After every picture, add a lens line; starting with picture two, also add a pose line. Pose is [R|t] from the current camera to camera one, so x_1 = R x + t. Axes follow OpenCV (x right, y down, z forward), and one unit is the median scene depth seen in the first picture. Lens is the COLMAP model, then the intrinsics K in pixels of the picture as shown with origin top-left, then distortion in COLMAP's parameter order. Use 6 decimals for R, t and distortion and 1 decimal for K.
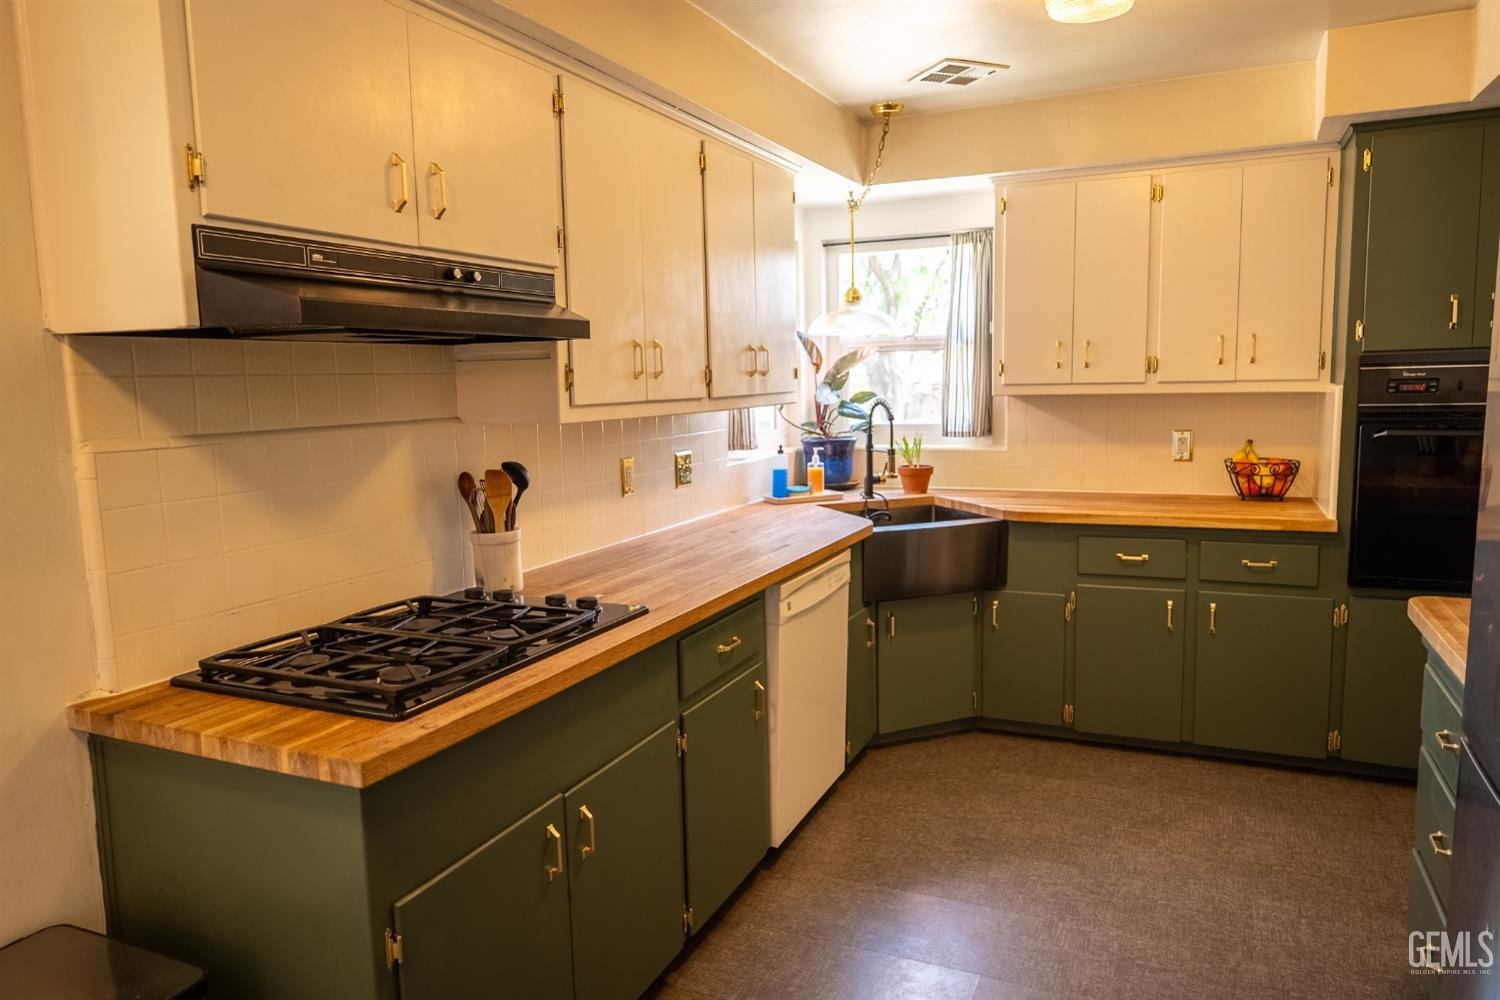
lens RADIAL K [[1000.9, 0, 745.0], [0, 1000.9, 501.5], [0, 0, 1]] dist [0.000158, 0.001185]
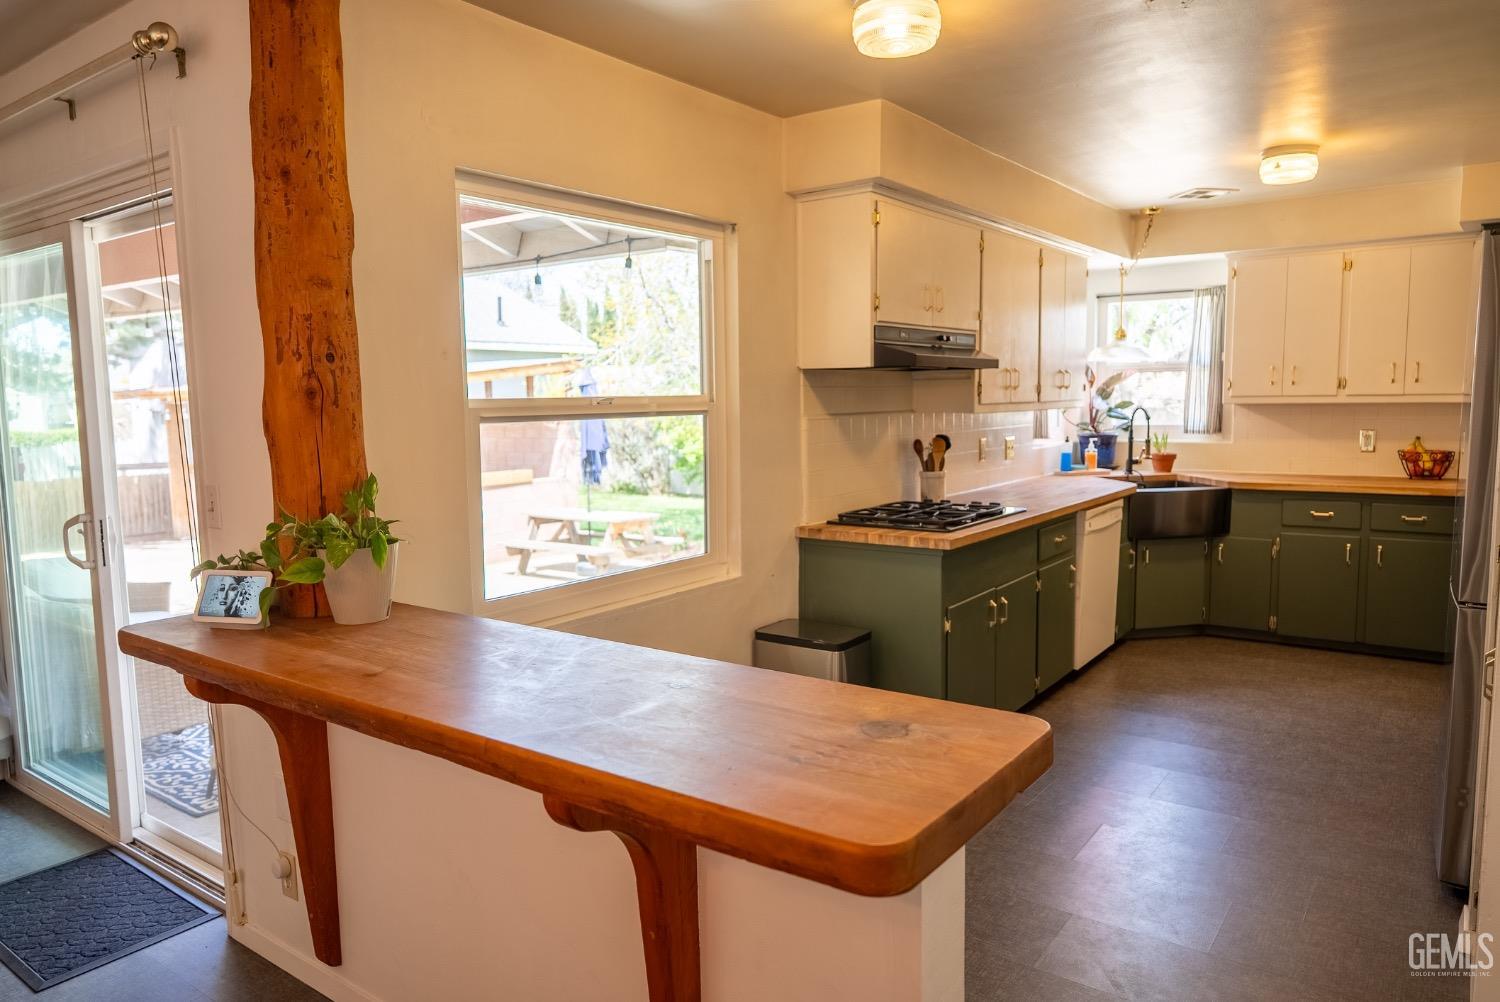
lens RADIAL K [[1004.7, 0, 748.7], [0, 1004.7, 505.3], [0, 0, 1]] dist [0.001321, -0.002399]
pose [[0.980162, 0.027976, -0.196214, -0.146657], [-0.030187, 0.999510, -0.008288, 0.079900], [0.195886, 0.014047, 0.980526, -0.603853]]
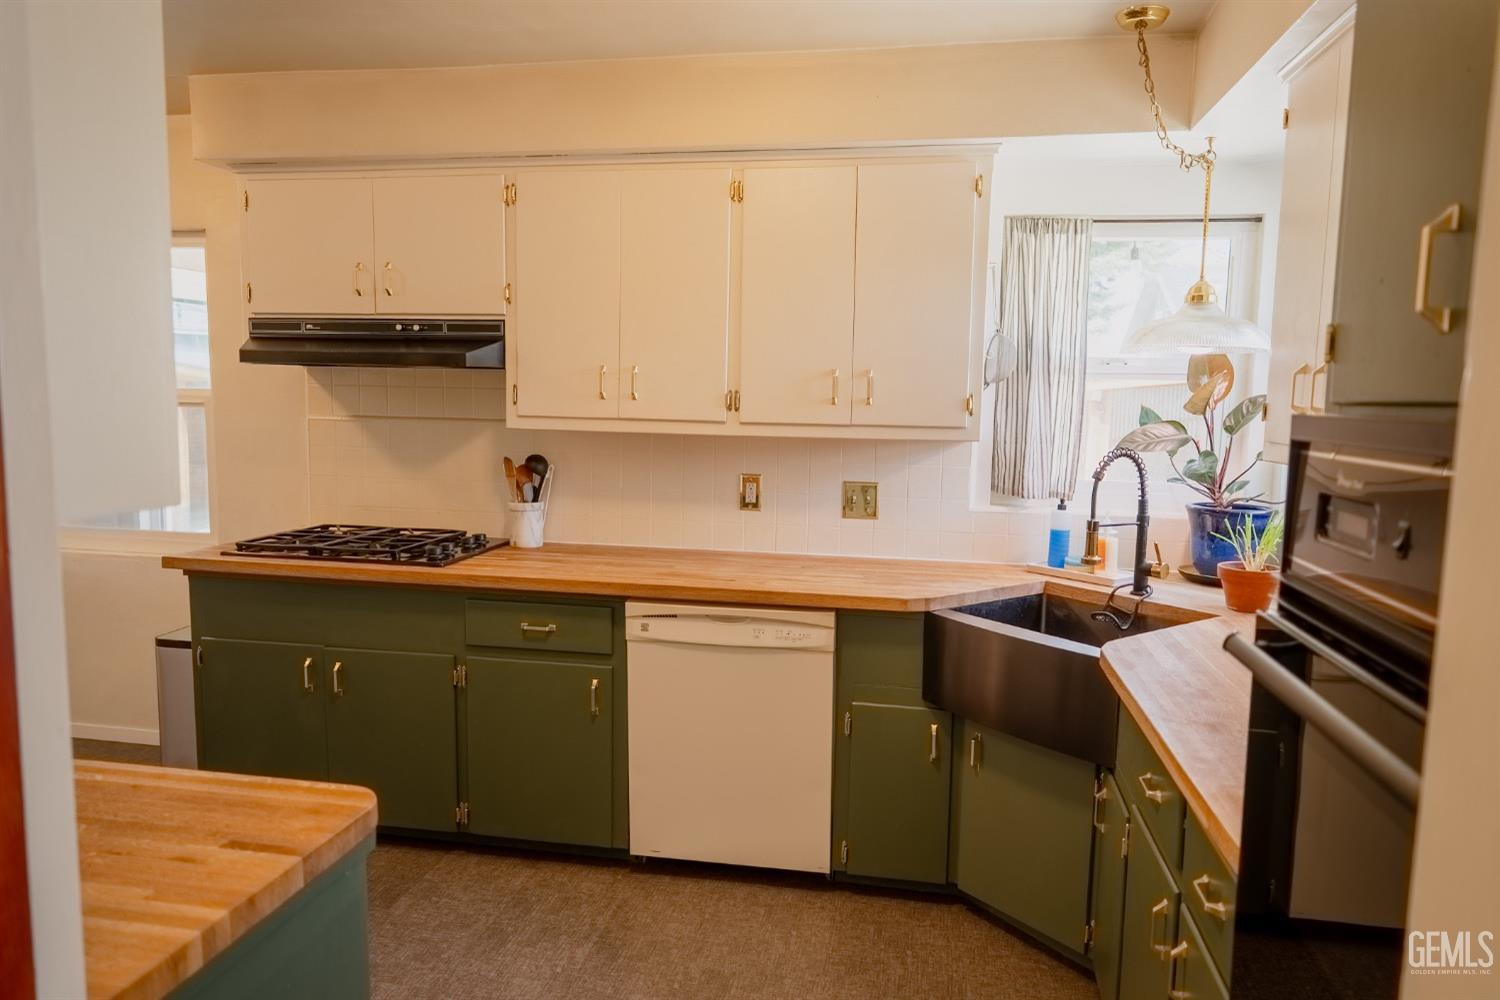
lens RADIAL K [[1000.9, 0, 744.5], [0, 1000.9, 493.7], [0, 0, 1]] dist [0.000158, 0.001185]
pose [[0.234972, 0.122545, -0.964246, 0.803368], [-0.146703, 0.985128, 0.089449, -0.103996], [0.960868, 0.120440, 0.249455, 0.643292]]
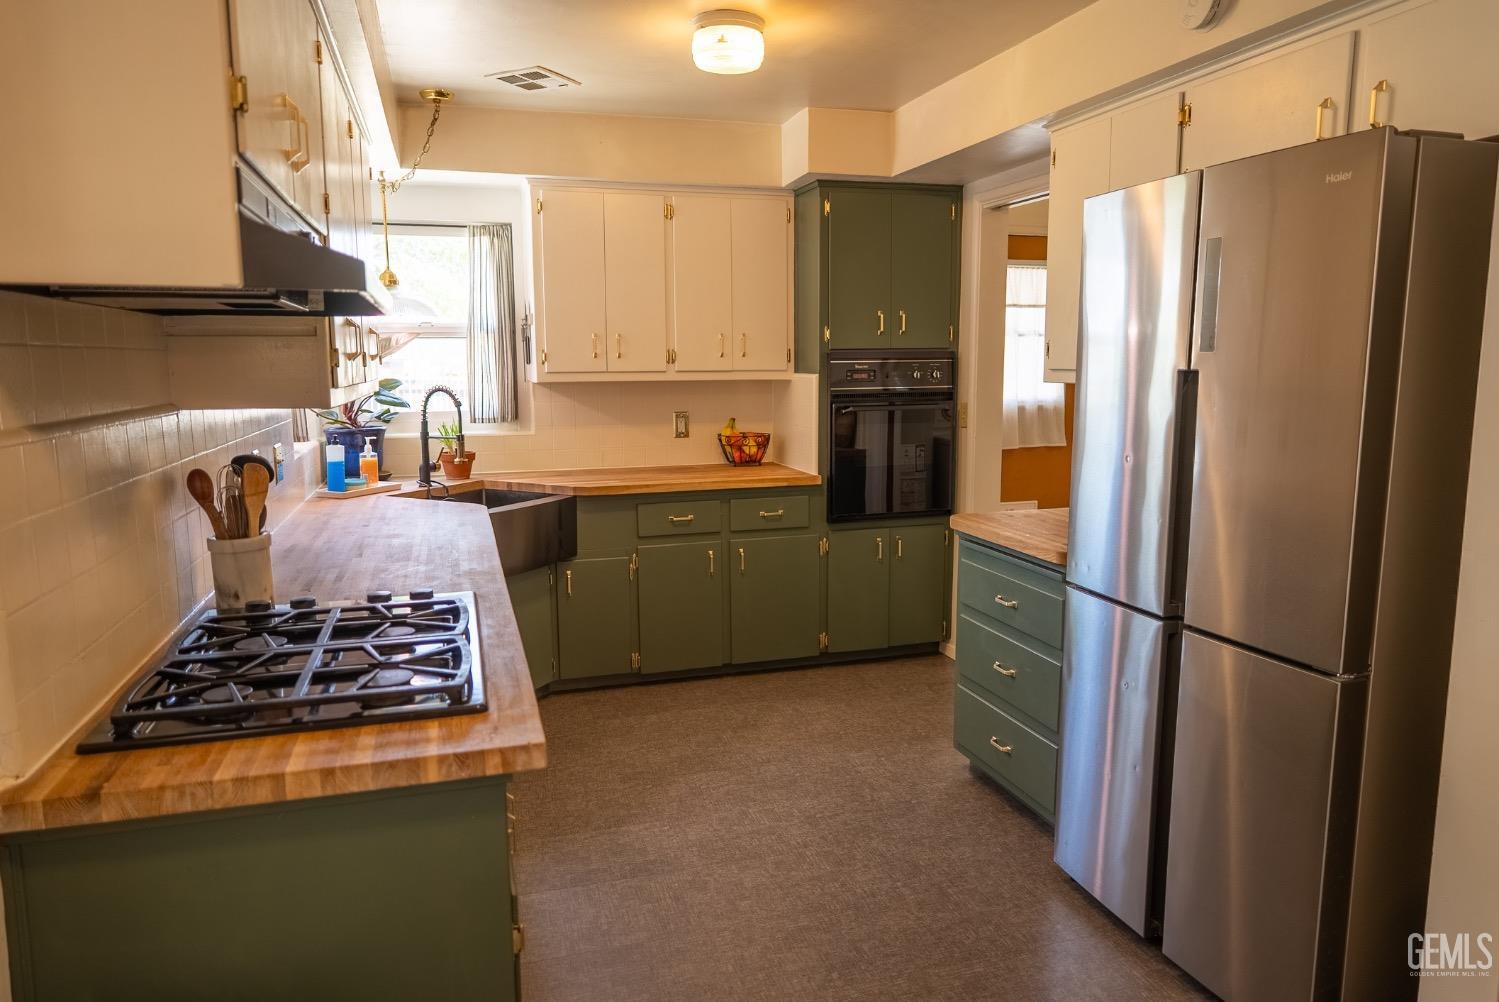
lens RADIAL K [[1004.0, 0, 759.6], [0, 1004.0, 505.5], [0, 0, 1]] dist [0.001321, -0.002399]
pose [[0.747047, -0.079112, 0.660047, -0.326743], [0.071870, 0.996685, 0.038118, 0.001837], [-0.660875, 0.018962, 0.750257, 0.041840]]
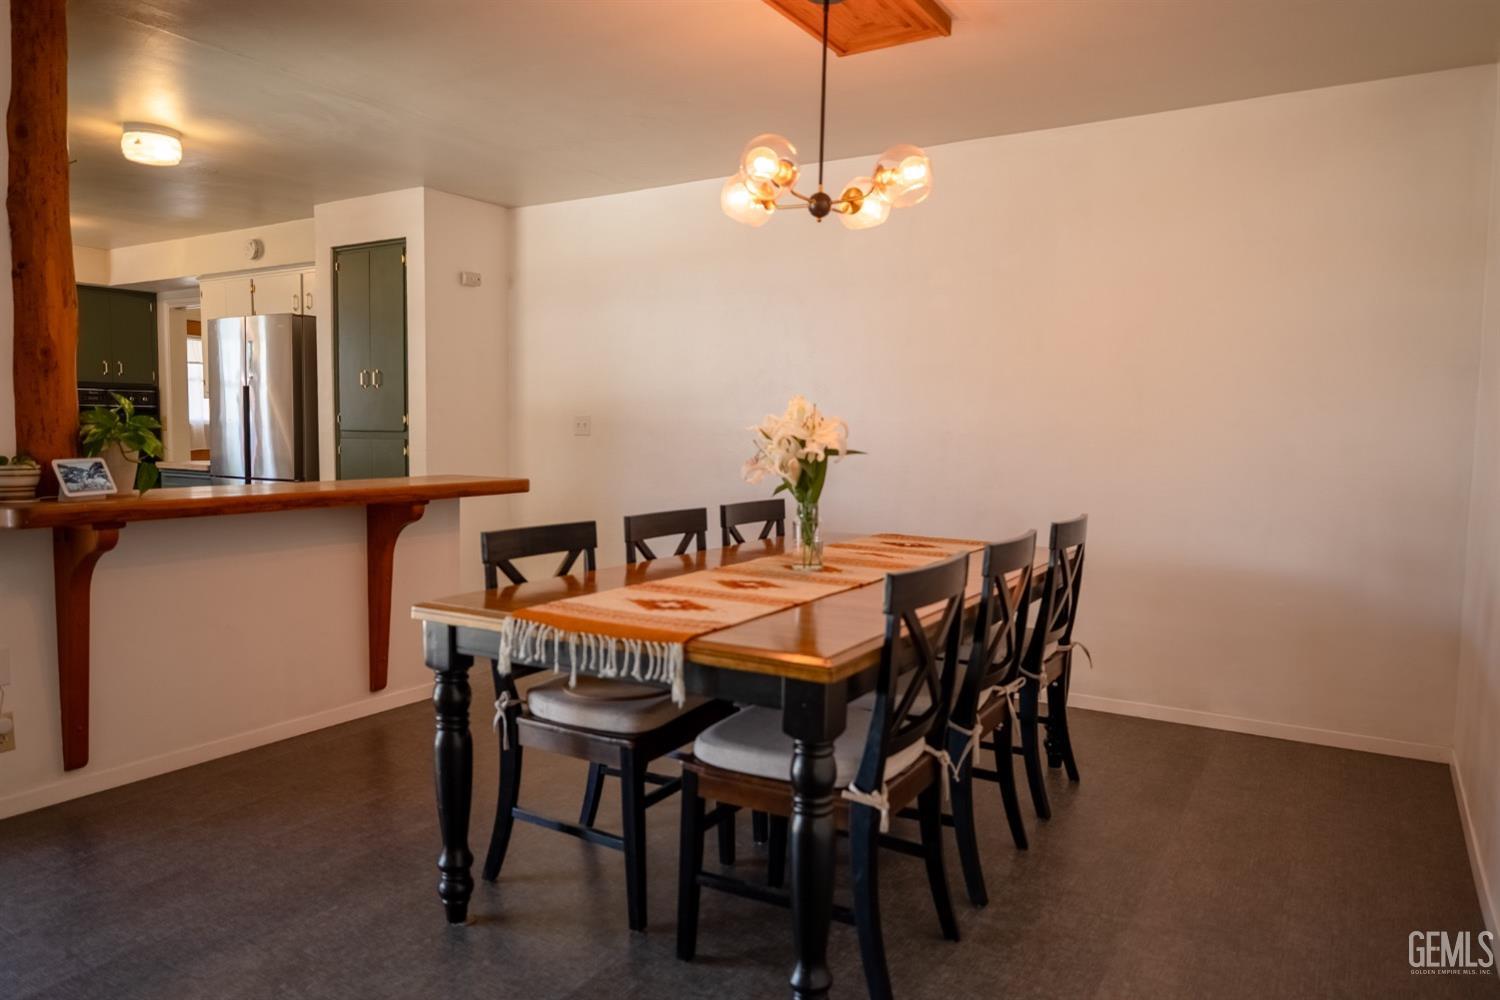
lens RADIAL K [[1000.9, 0, 744.9], [0, 1000.9, 495.2], [0, 0, 1]] dist [0.000158, 0.001185]
pose [[0.136468, -0.044650, 0.989638, -1.282352], [0.112496, 0.993220, 0.029299, 0.189308], [-0.984236, 0.107332, 0.140566, -0.714584]]
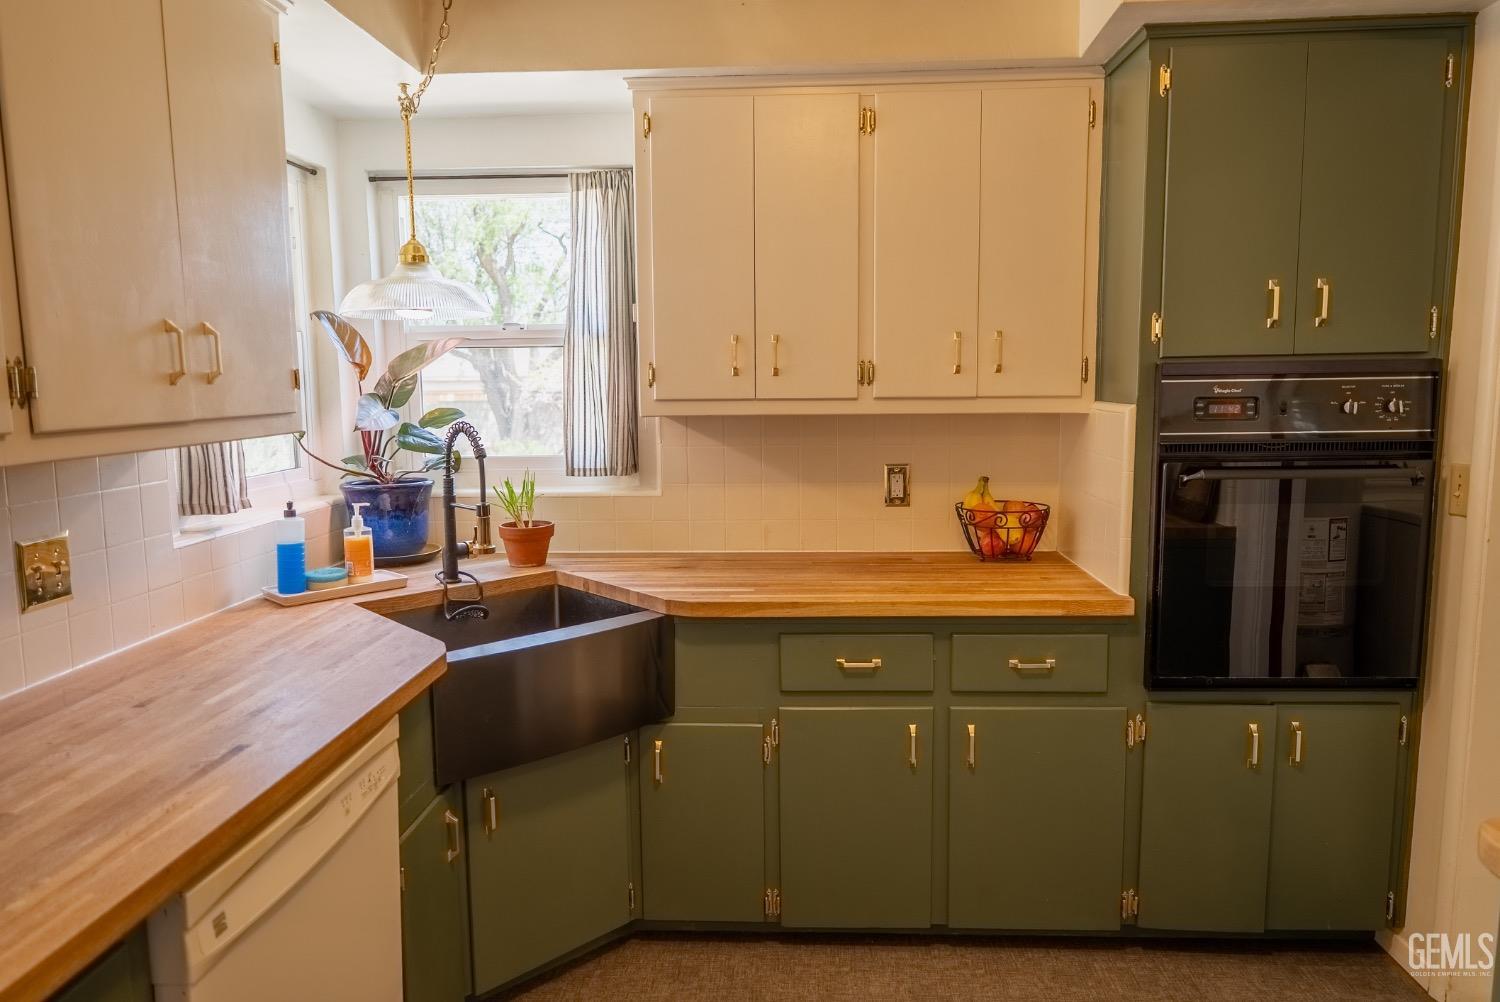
lens RADIAL K [[1004.7, 0, 748.4], [0, 1004.7, 500.3], [0, 0, 1]] dist [0.001321, -0.002399]
pose [[0.931262, -0.032009, 0.362942, 0.080823], [0.035244, 0.999376, -0.002292, -0.052133], [-0.362643, 0.014926, 0.931809, 0.402034]]
